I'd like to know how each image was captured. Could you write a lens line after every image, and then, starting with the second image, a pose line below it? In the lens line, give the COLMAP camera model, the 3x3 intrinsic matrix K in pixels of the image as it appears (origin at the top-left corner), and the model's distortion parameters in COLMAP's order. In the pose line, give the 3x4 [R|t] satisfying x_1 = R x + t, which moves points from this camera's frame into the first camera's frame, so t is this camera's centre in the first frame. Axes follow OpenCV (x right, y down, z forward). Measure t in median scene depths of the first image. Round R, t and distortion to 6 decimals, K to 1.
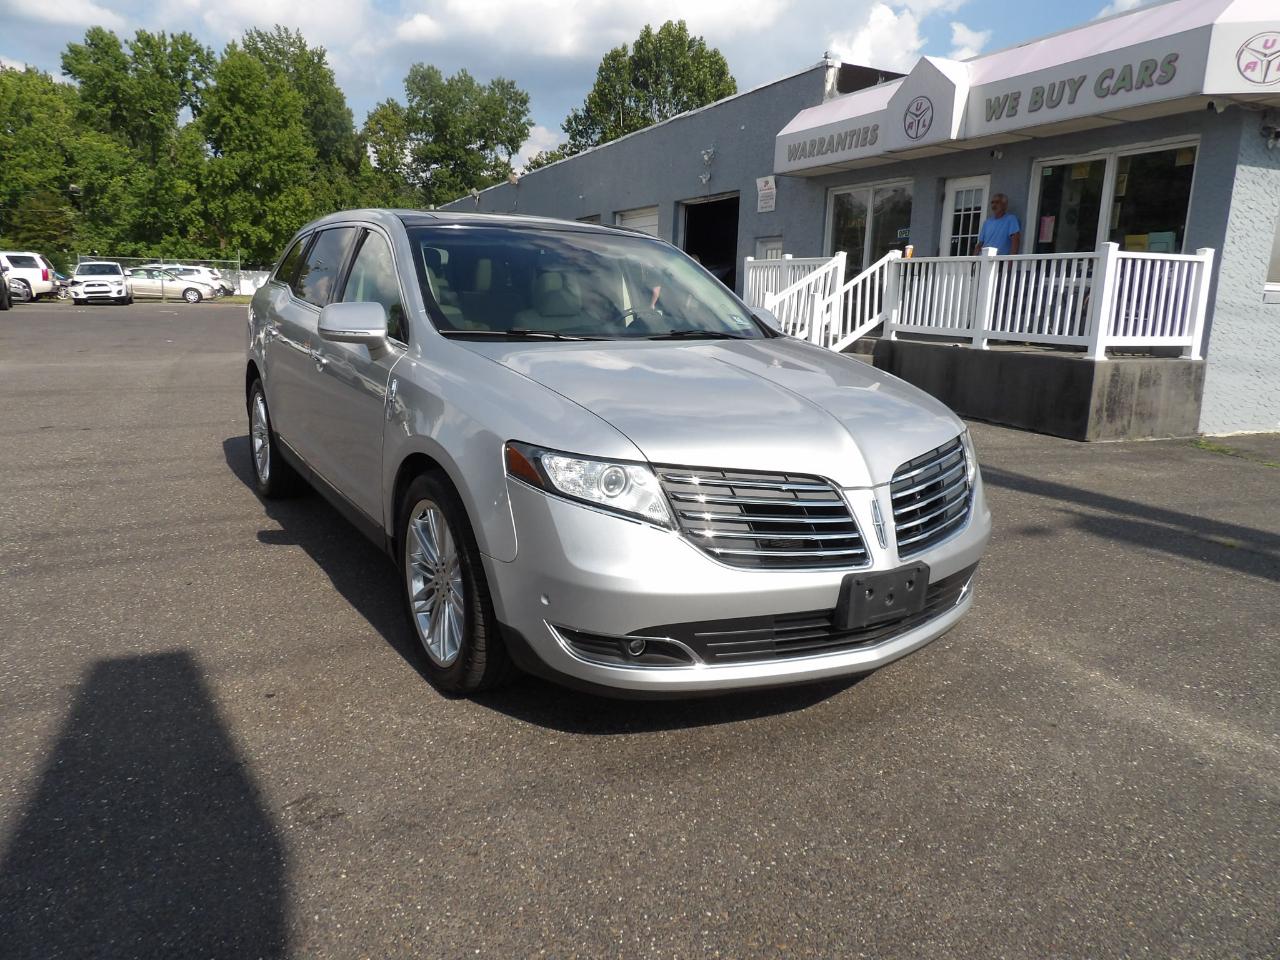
lens RADIAL K [[872.3, 0, 676.2], [0, 872.3, 480.8], [0, 0, 1]] dist [-0.029183, 0.030871]
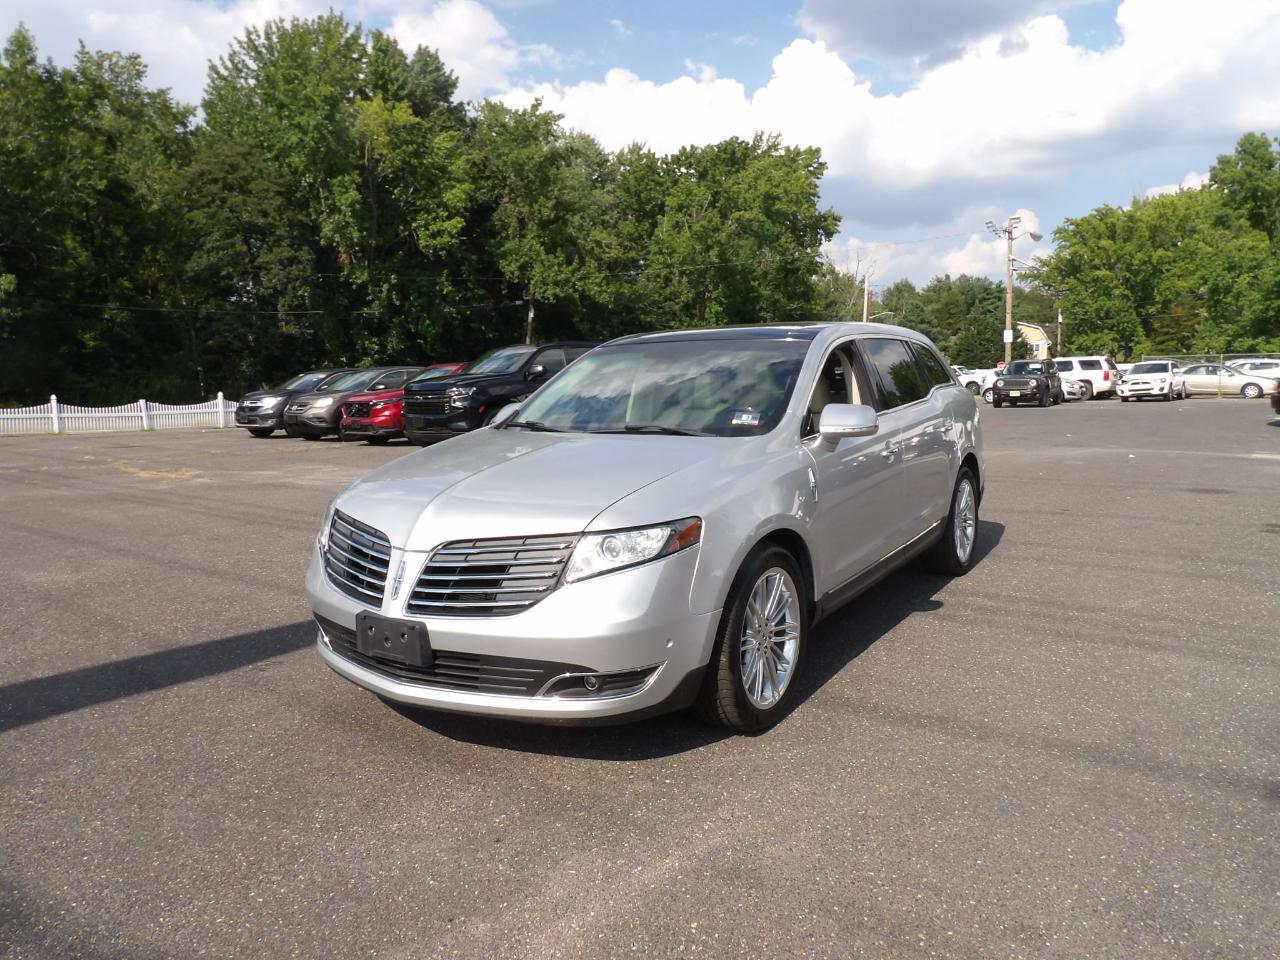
lens RADIAL K [[931.6, 0, 700.4], [0, 931.6, 477.3], [0, 0, 1]] dist [-0.048840, 0.043647]
pose [[0.433911, 0.059924, -0.898961, 0.323595], [-0.164760, 0.986237, -0.013785, -0.029723], [0.885763, 0.154094, 0.437812, 0.159356]]
